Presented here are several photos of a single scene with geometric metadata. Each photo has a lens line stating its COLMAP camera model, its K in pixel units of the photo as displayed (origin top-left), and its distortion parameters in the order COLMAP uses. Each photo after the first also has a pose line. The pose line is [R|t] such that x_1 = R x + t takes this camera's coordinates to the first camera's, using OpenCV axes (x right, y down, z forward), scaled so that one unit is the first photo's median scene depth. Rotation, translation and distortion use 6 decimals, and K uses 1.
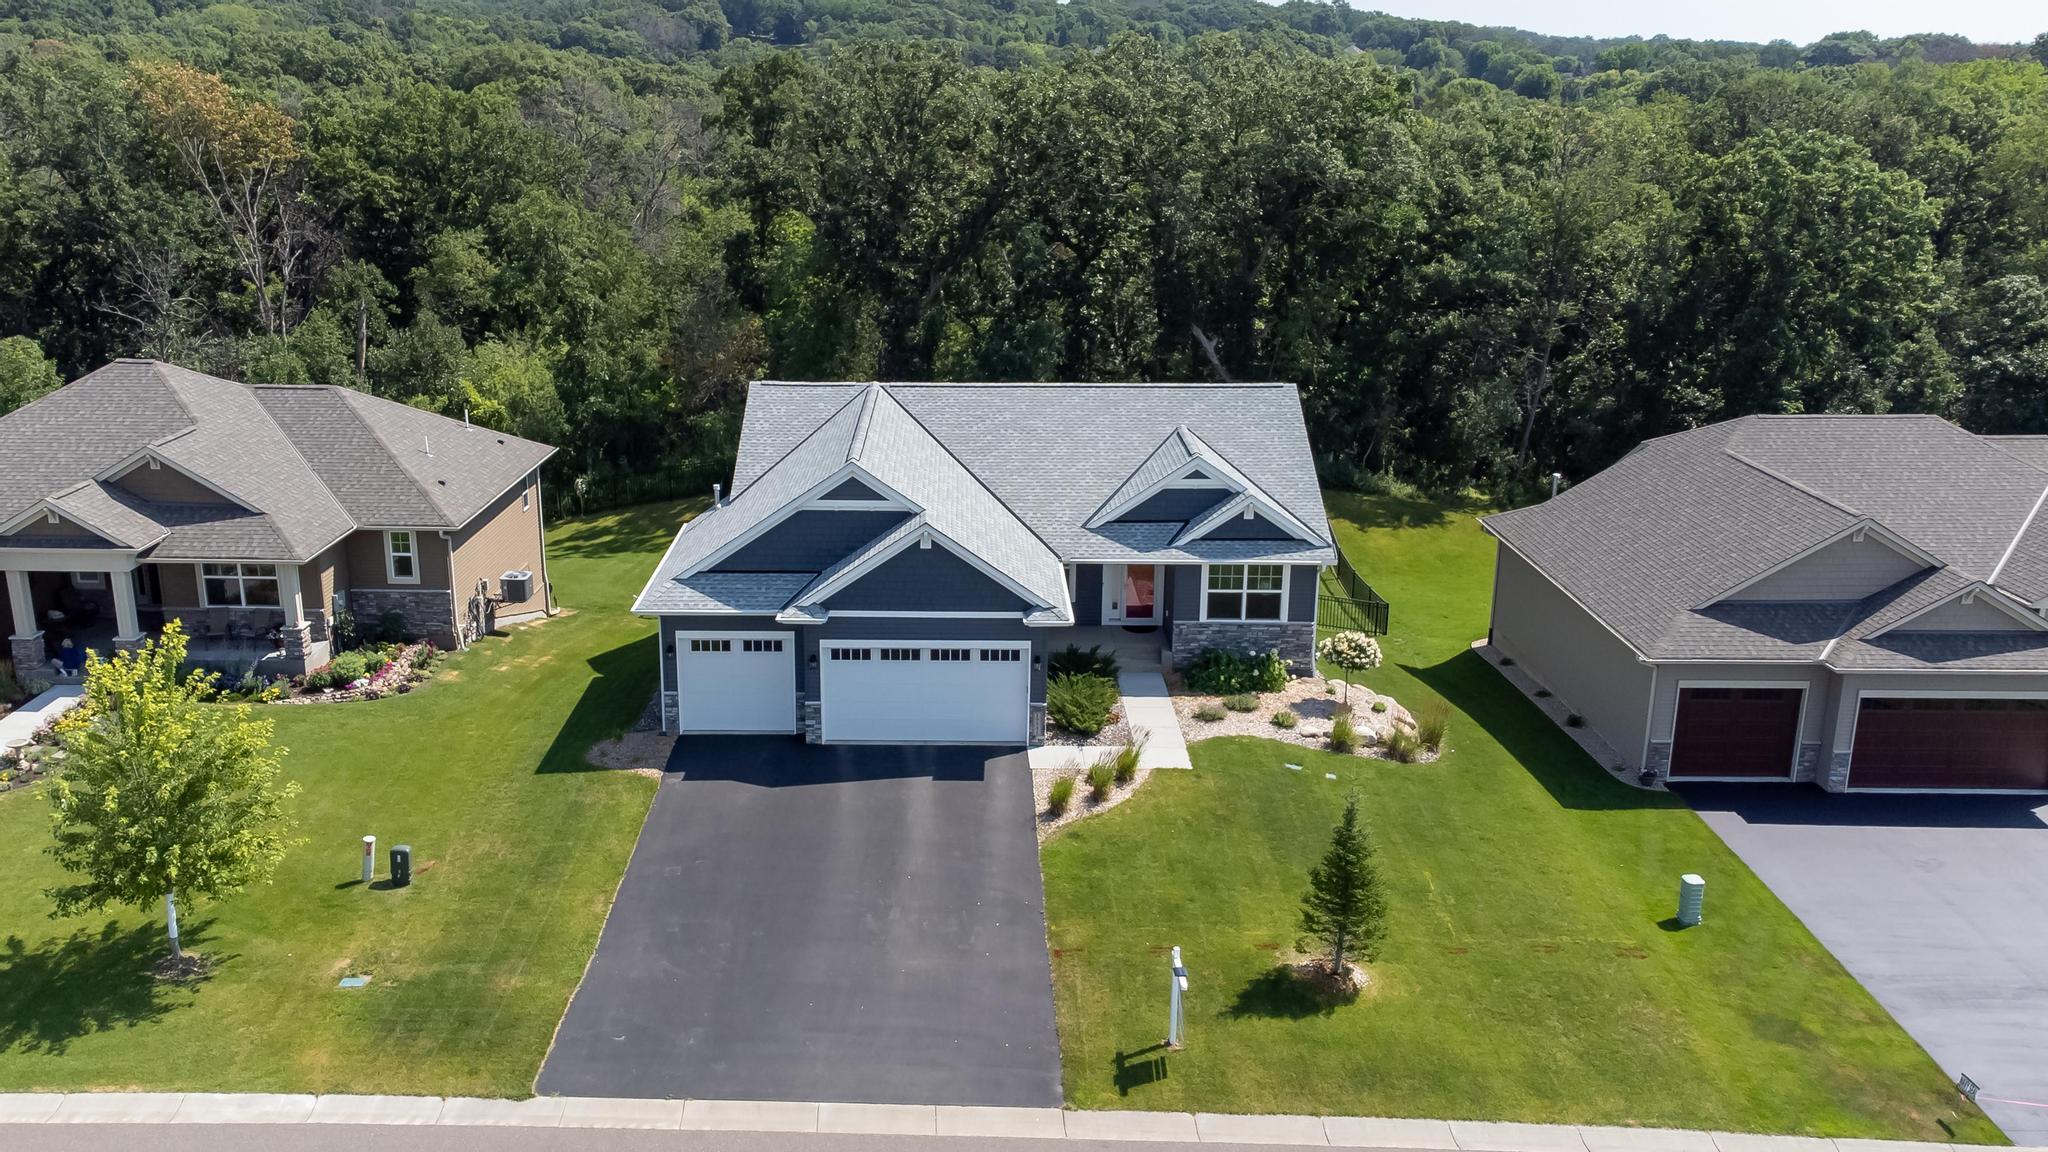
lens RADIAL K [[1708.7, 0, 1024.0], [0, 1708.7, 576.0], [0, 0, 1]] dist [0.037102, 0.002979]
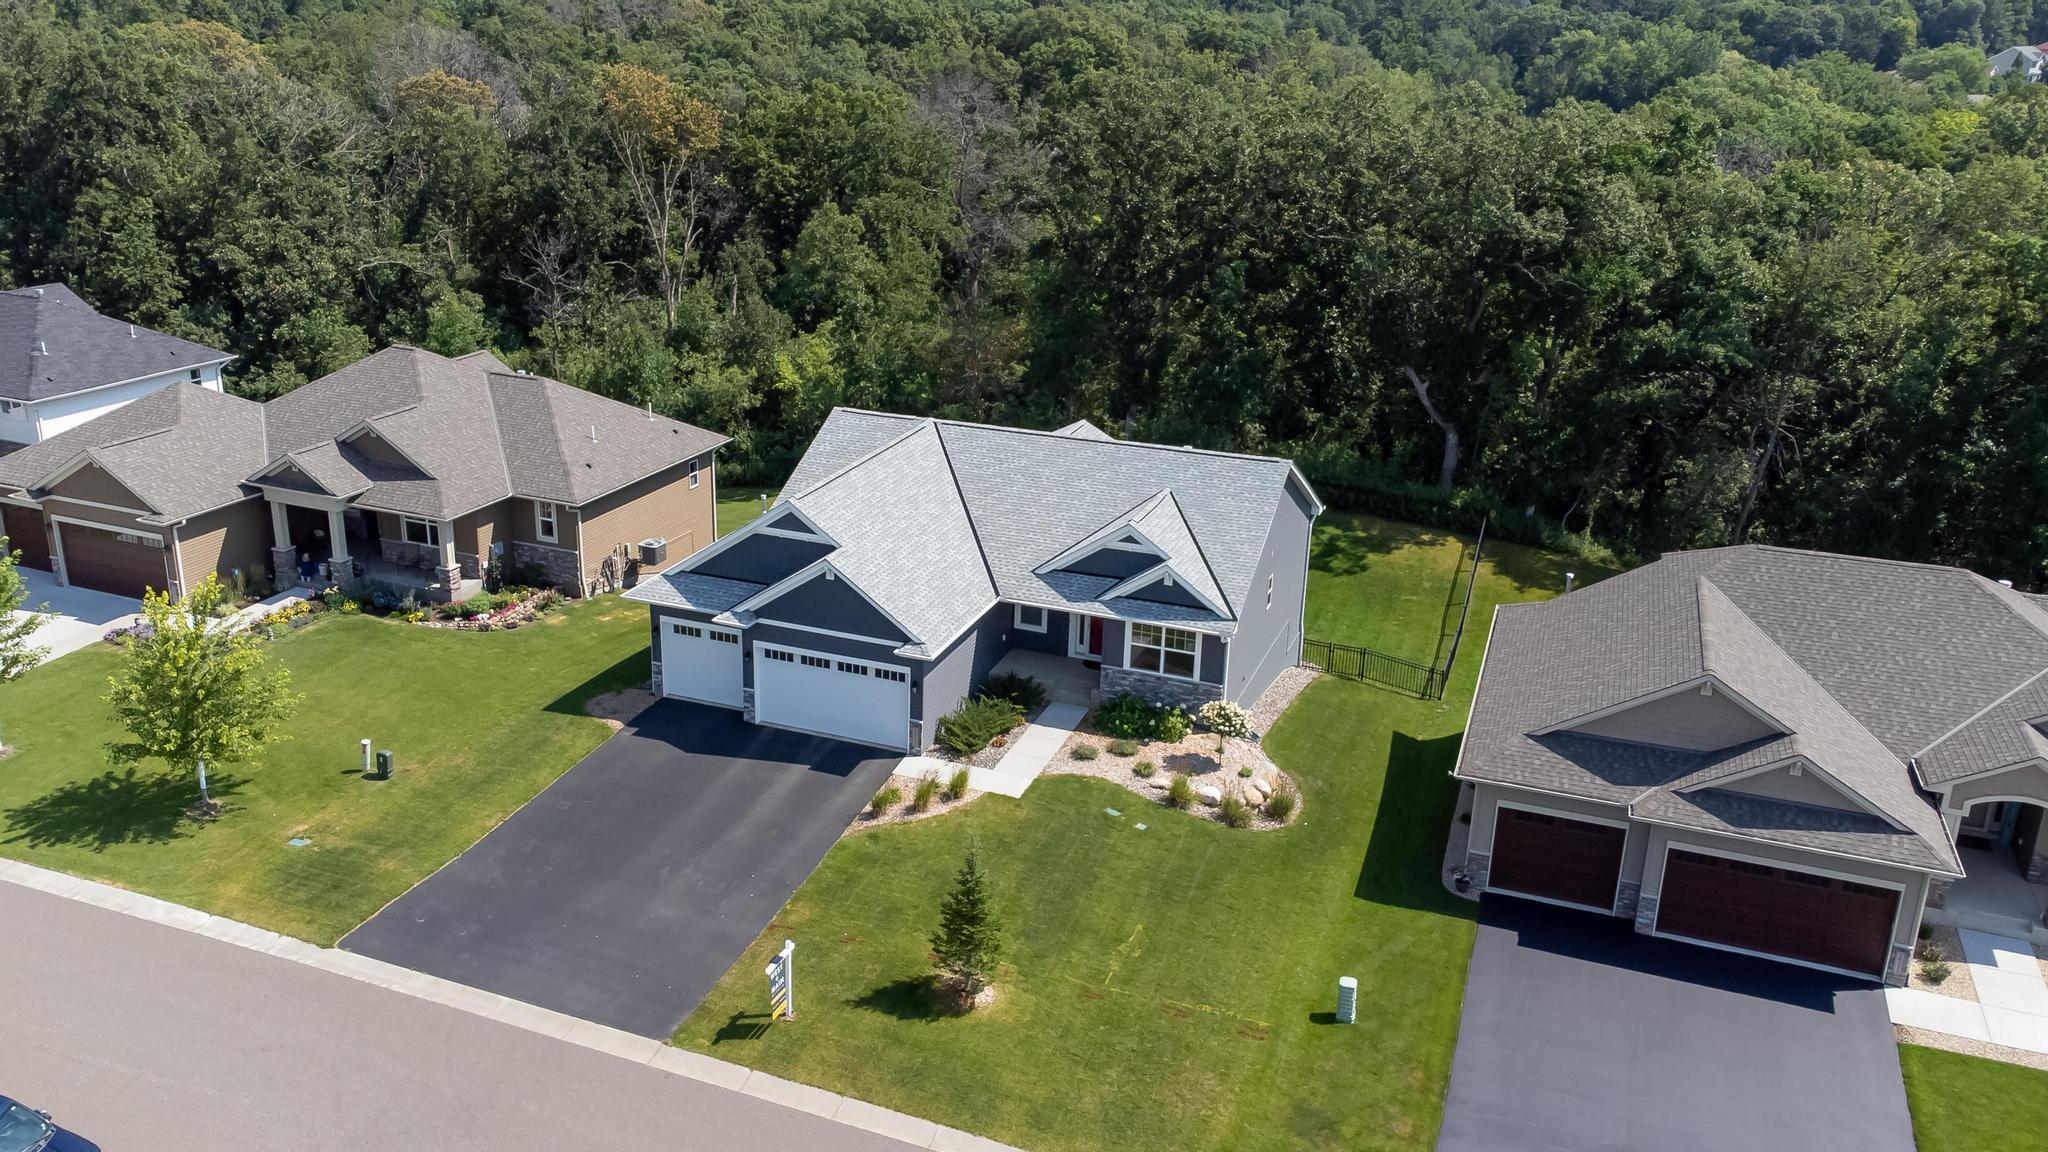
lens RADIAL K [[1708.7, 0, 1024.0], [0, 1708.7, 576.0], [0, 0, 1]] dist [0.037102, 0.002979]
pose [[0.928686, 0.137197, -0.344556, 0.455857], [-0.122633, 0.990397, 0.063827, -0.105506], [0.350004, -0.017021, 0.936594, -0.079293]]
